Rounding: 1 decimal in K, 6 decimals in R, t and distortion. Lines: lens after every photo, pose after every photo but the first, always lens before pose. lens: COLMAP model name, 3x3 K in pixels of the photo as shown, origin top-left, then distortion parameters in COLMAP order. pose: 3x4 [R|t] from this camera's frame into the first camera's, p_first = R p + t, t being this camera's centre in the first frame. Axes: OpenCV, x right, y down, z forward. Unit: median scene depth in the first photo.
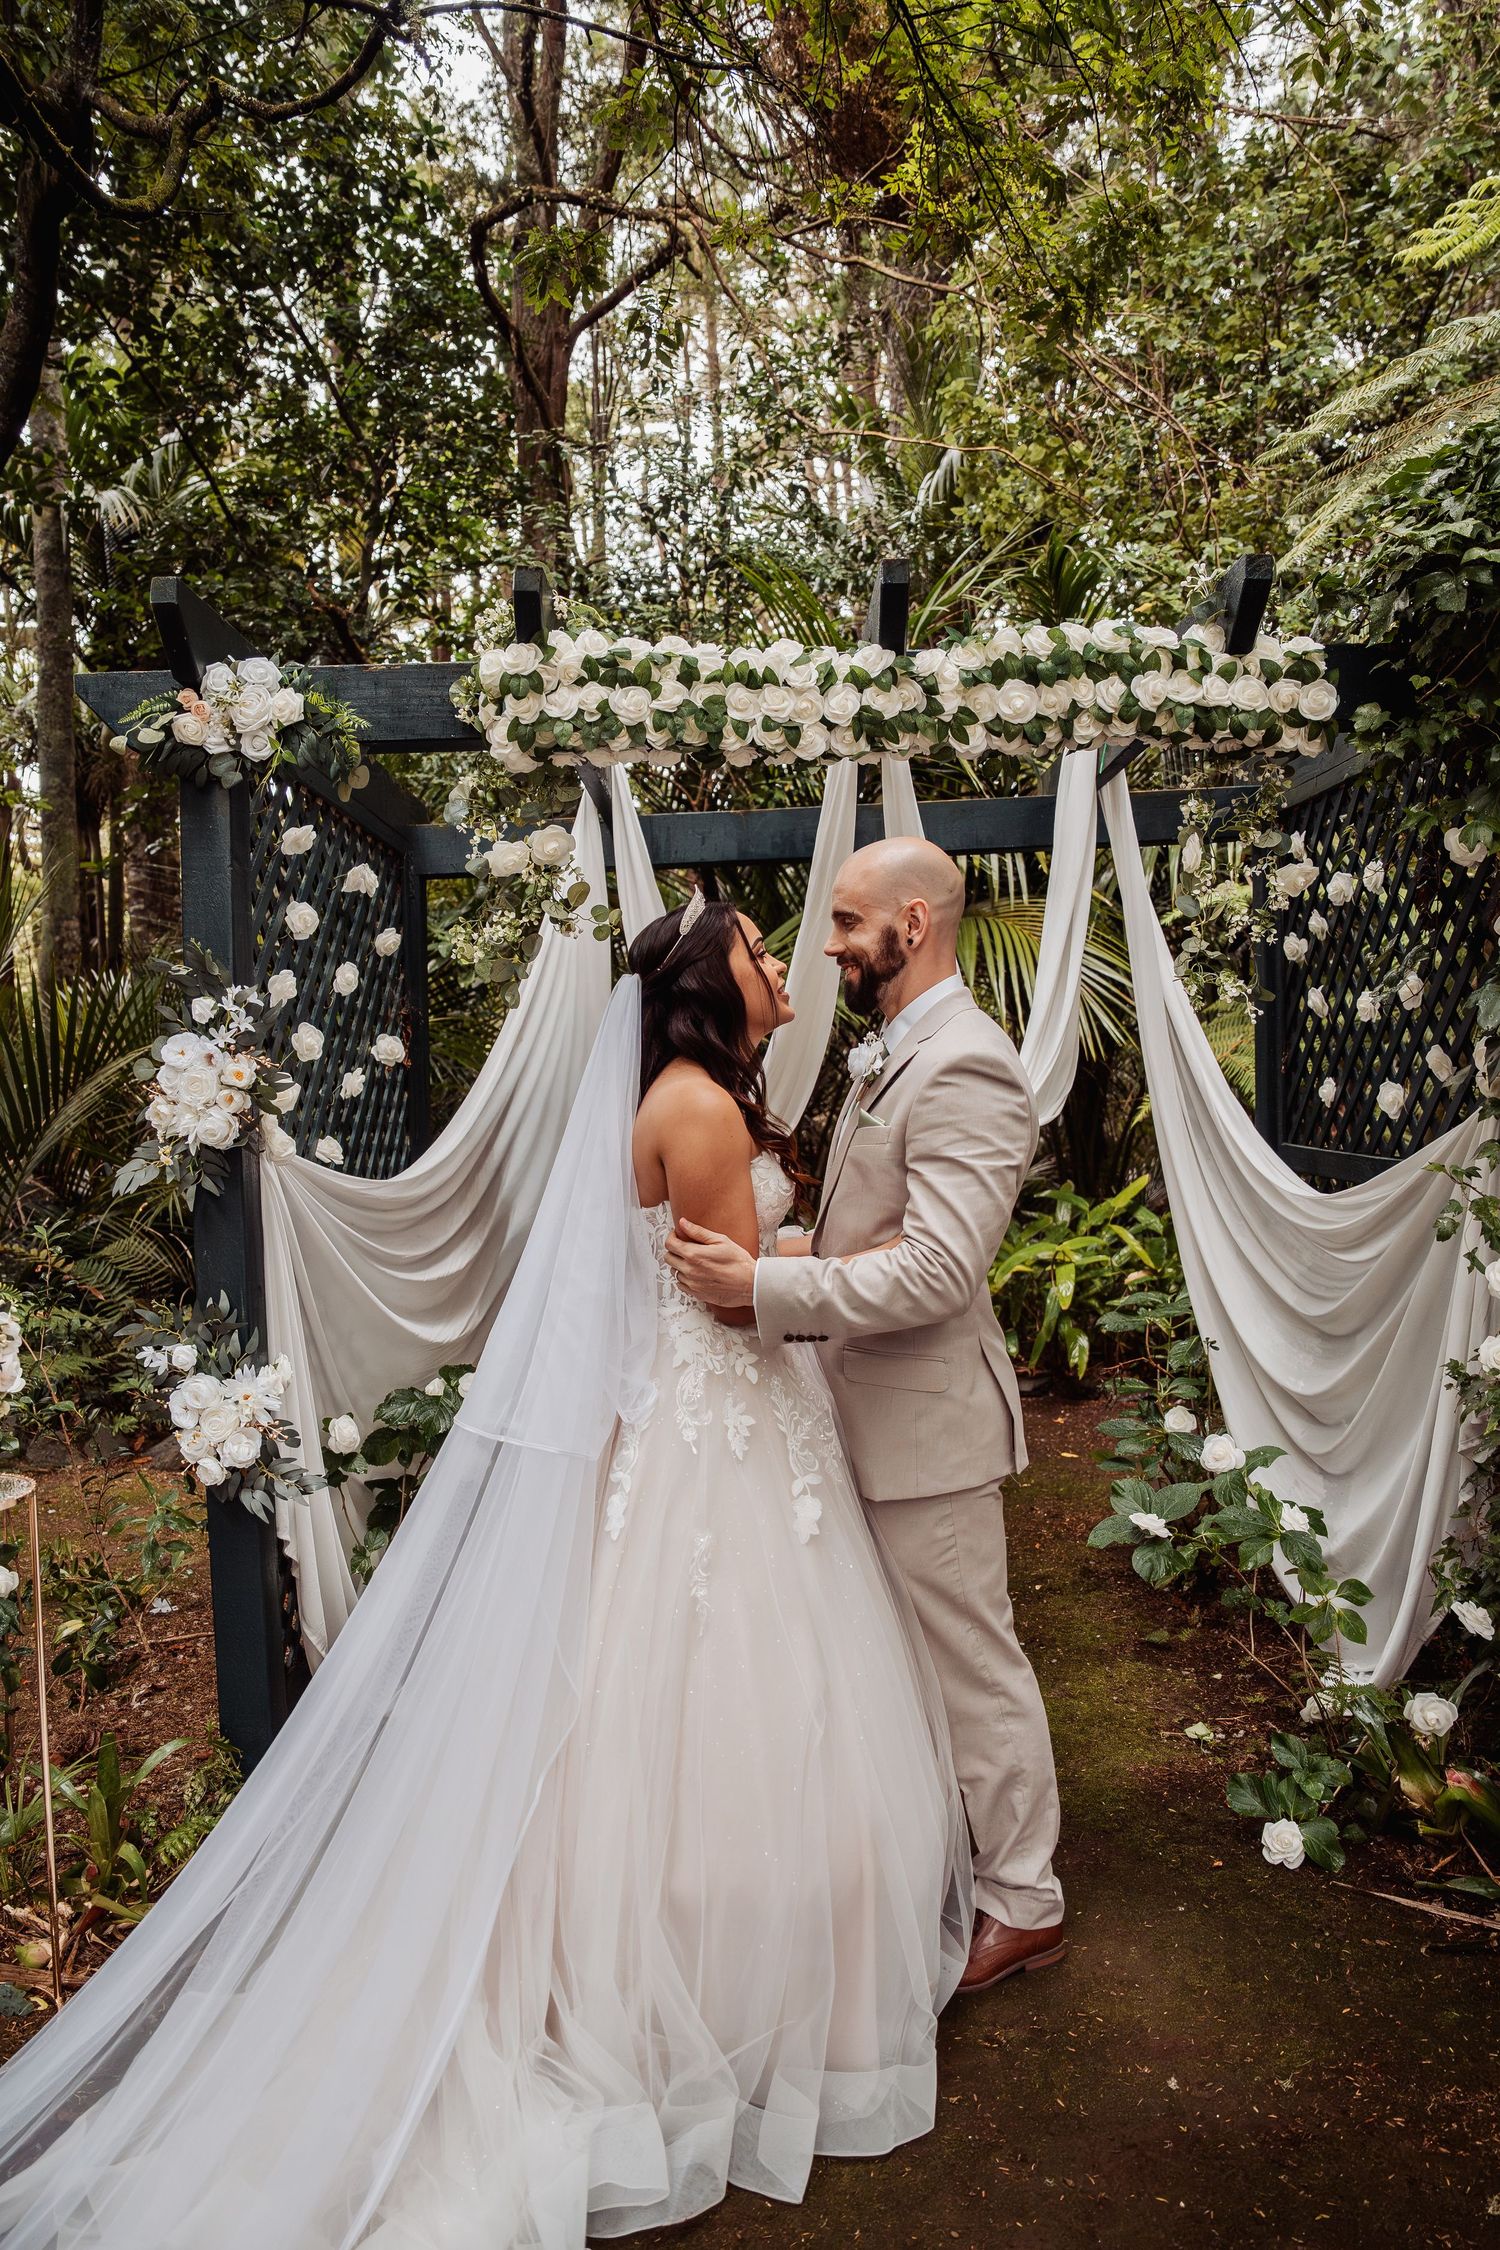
lens RADIAL K [[1509.7, 0, 750.0], [0, 1509.7, 1125.0], [0, 0, 1]] dist [-0.148033, 0.125484]
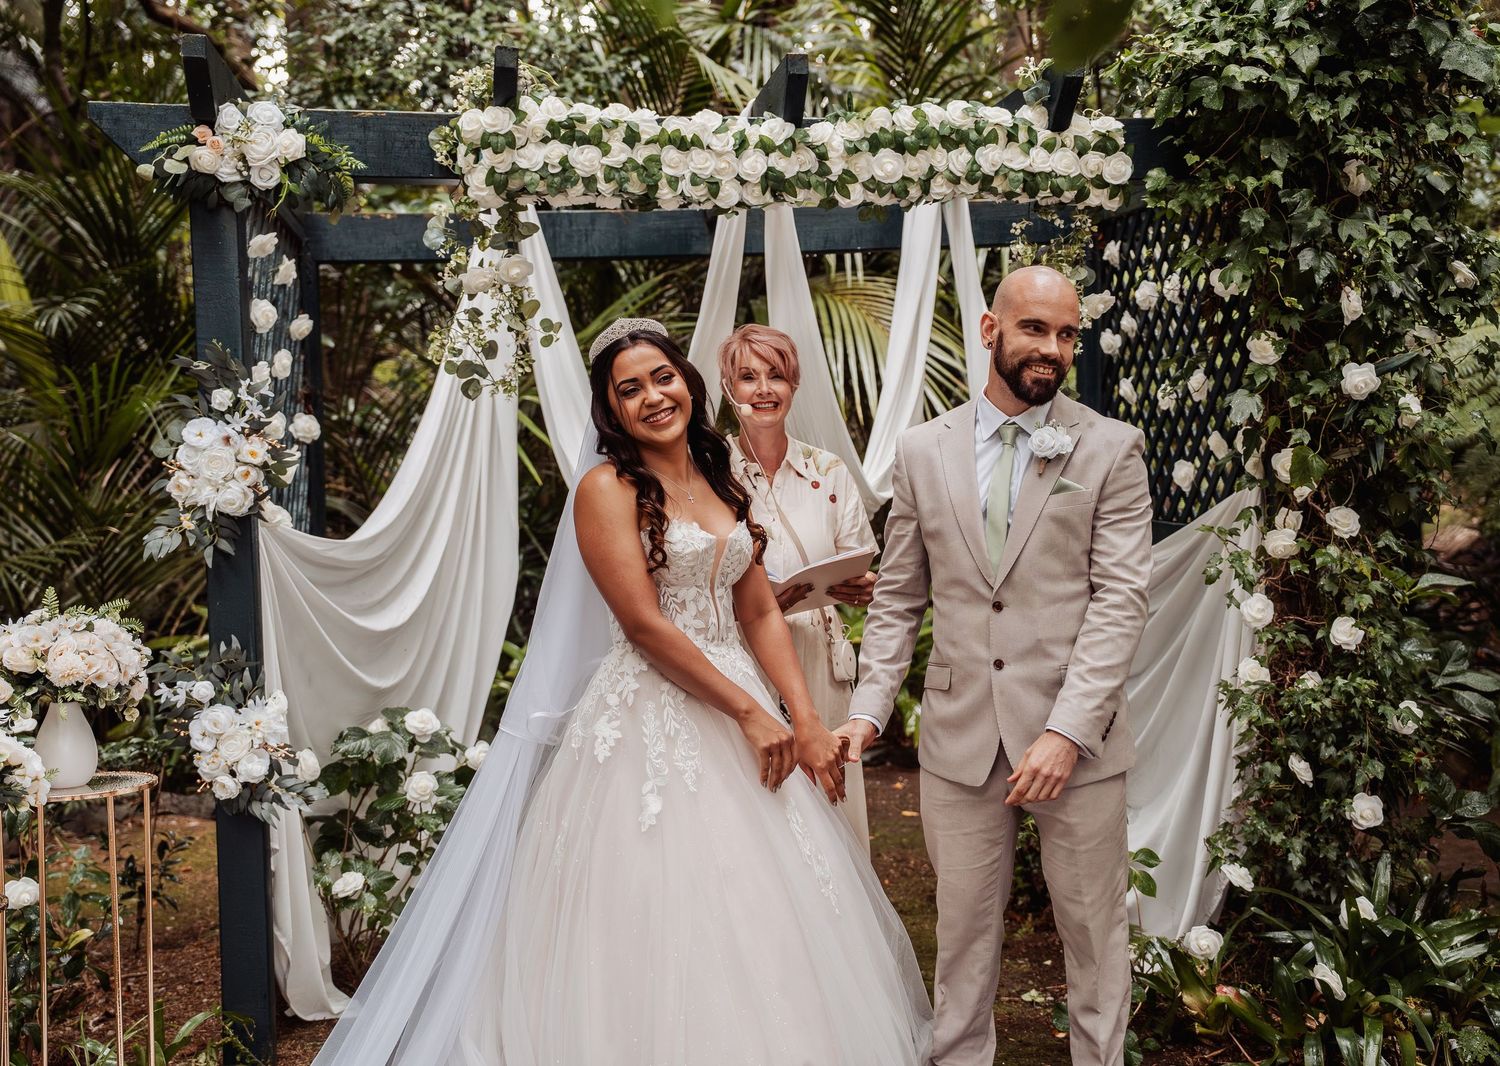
lens RADIAL K [[1828.6, 0, 809.8], [0, 1828.6, 529.0], [0, 0, 1]] dist [0.036529, 0.061870]
pose [[0.985562, -0.003305, 0.169281, -0.155483], [0.000969, 0.999903, 0.013876, 0.006941], [-0.169310, -0.013511, 0.985470, -0.551649]]
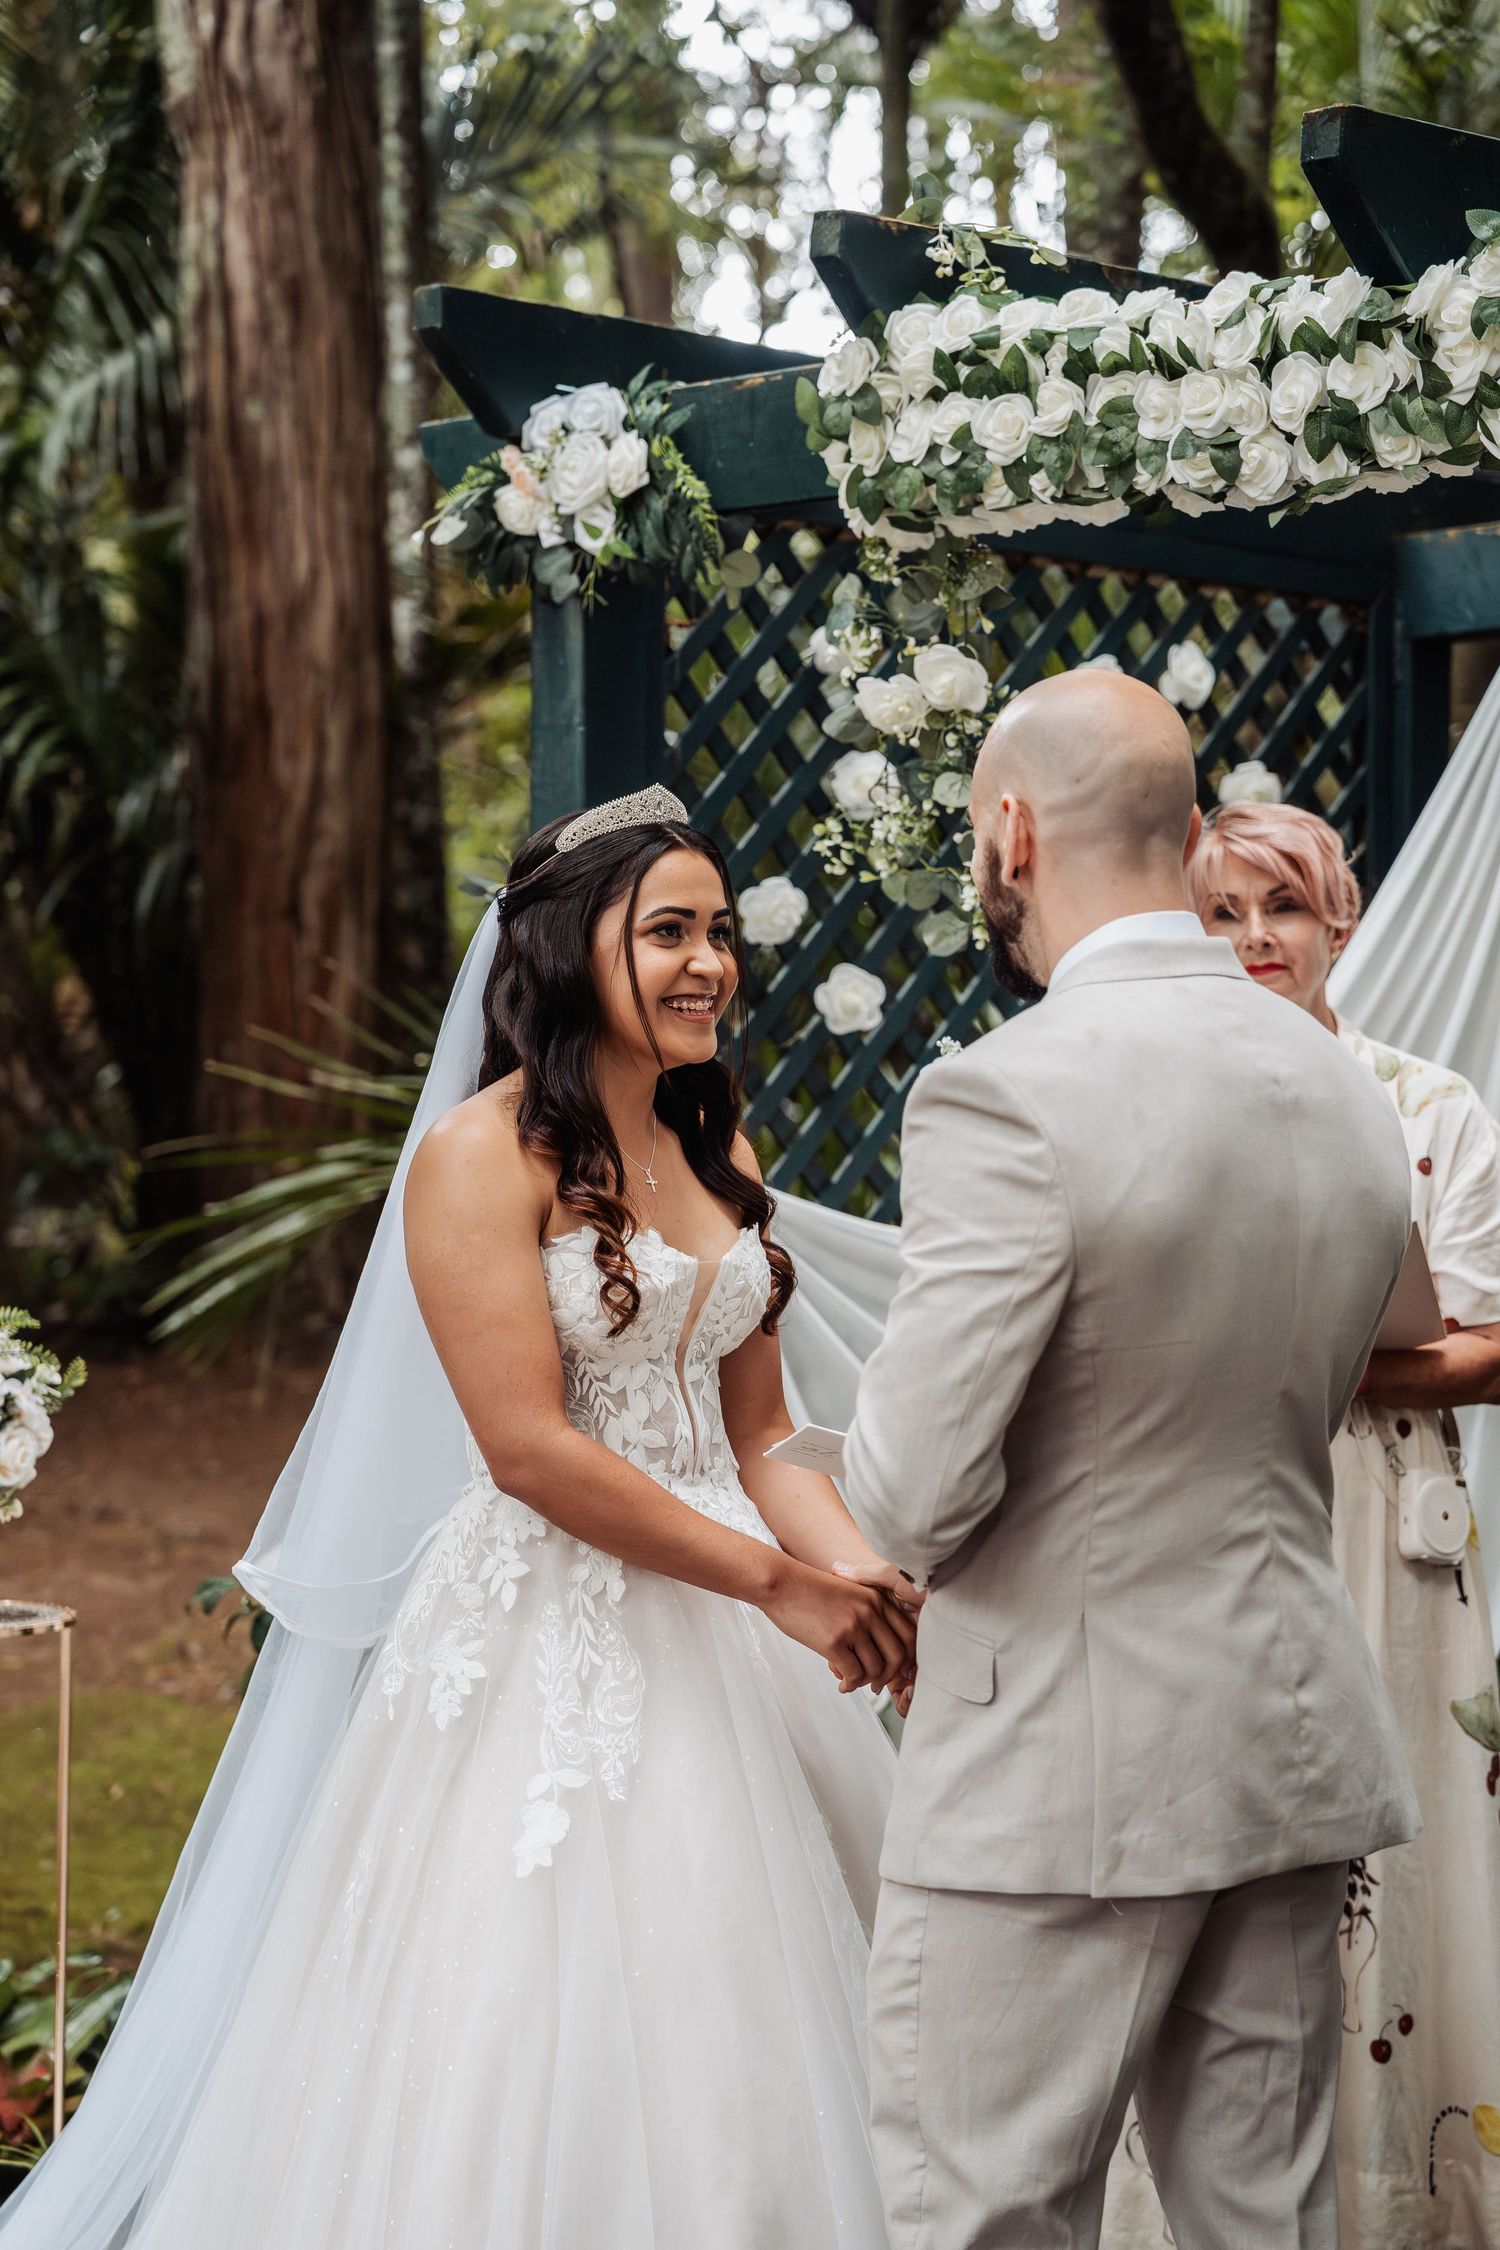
lens RADIAL K [[4118.5, 0, 750.0], [0, 4118.5, 1125.0], [0, 0, 1]] dist [0.197844, 0.070017]
pose [[0.687663, 0.038995, -0.724982, 1.004001], [-0.038740, 0.999105, 0.016994, -0.039858], [0.724996, 0.016399, 0.688558, -0.150620]]
